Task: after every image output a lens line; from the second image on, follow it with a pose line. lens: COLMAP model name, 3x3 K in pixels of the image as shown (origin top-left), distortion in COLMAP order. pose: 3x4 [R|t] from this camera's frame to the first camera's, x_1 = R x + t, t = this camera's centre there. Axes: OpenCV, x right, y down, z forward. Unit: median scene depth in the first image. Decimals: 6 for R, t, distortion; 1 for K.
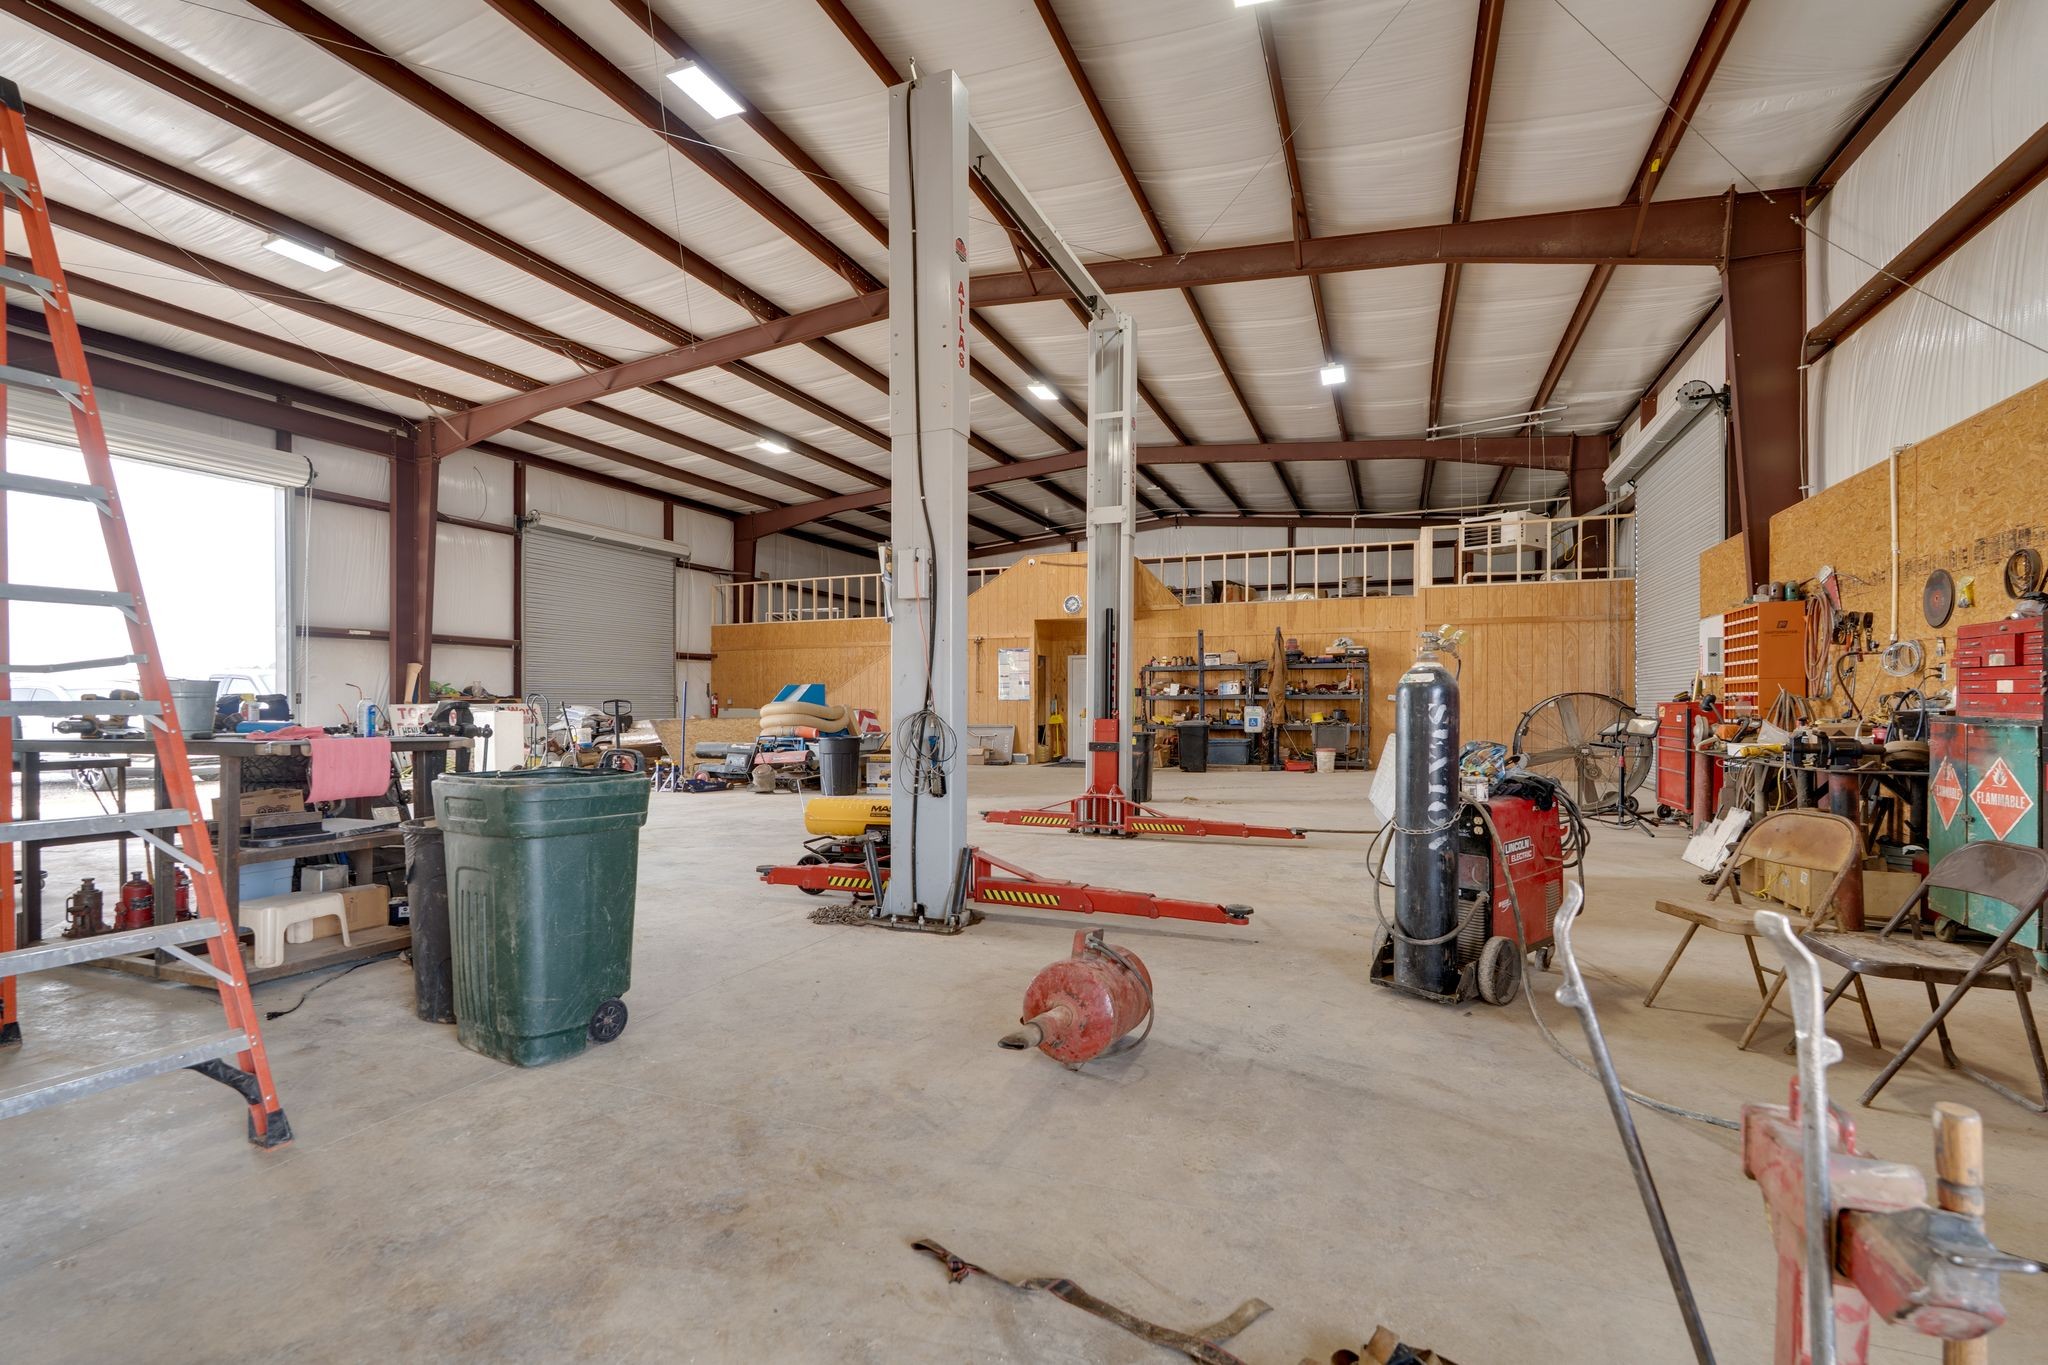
lens RADIAL K [[940.2, 0, 1034.0], [0, 940.2, 686.2], [0, 0, 1]] dist [0.000177, -0.000041]
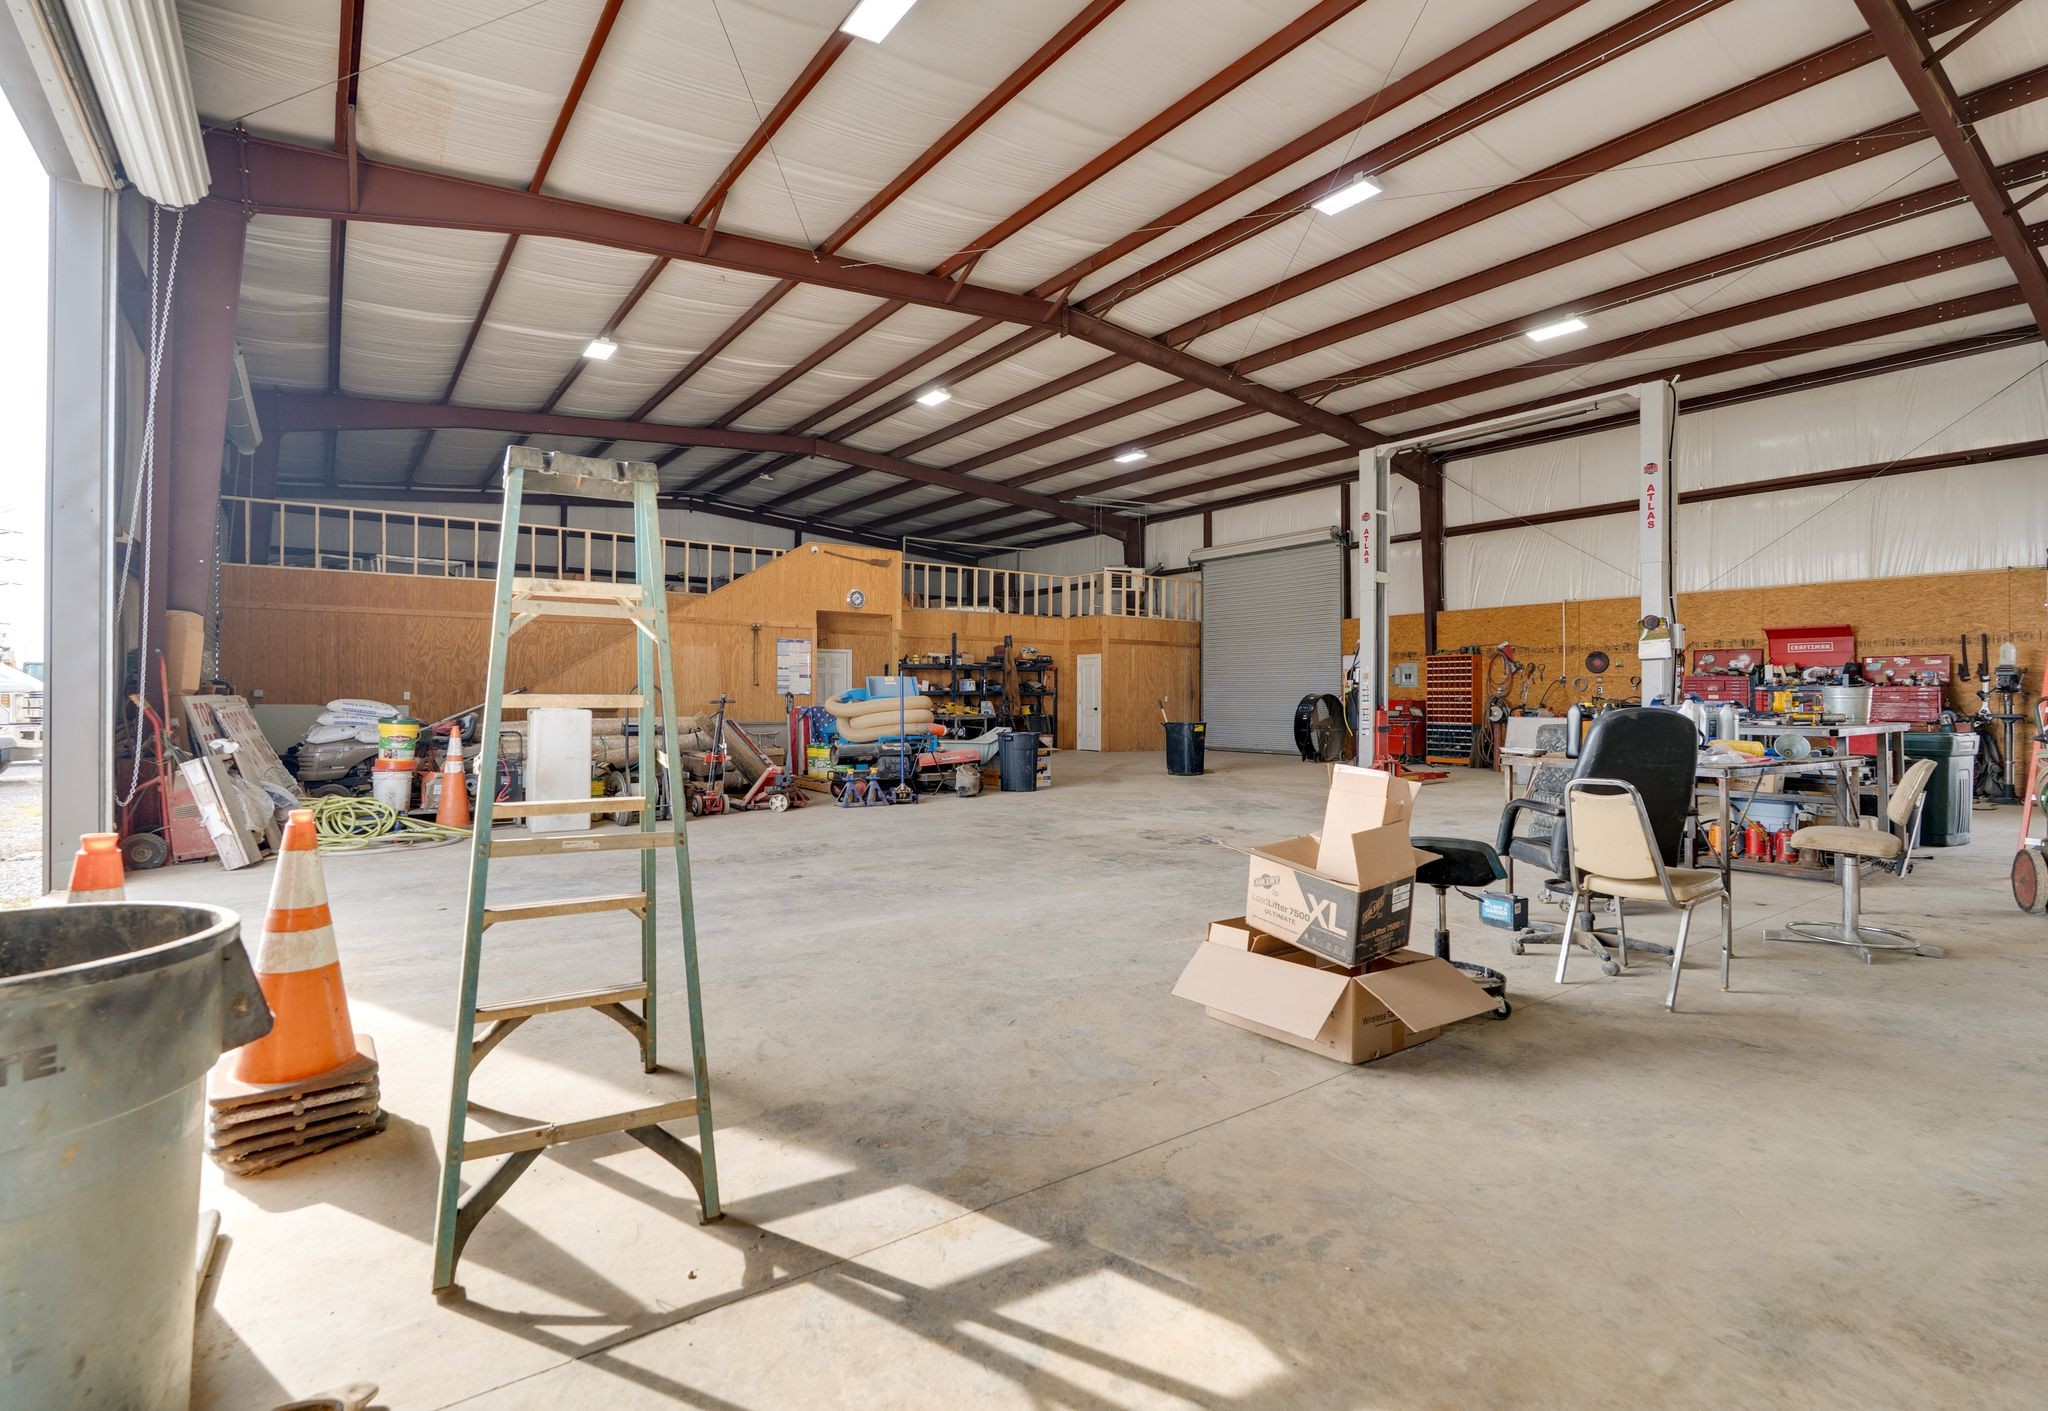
lens RADIAL K [[954.8, 0, 1026.9], [0, 954.8, 696.2], [0, 0, 1]] dist [0.002311, 0.000146]
pose [[0.528201, 0.003246, 0.849113, -0.660849], [-0.018823, 0.999792, 0.007886, 0.004187], [-0.848911, -0.020148, 0.528152, 0.287383]]
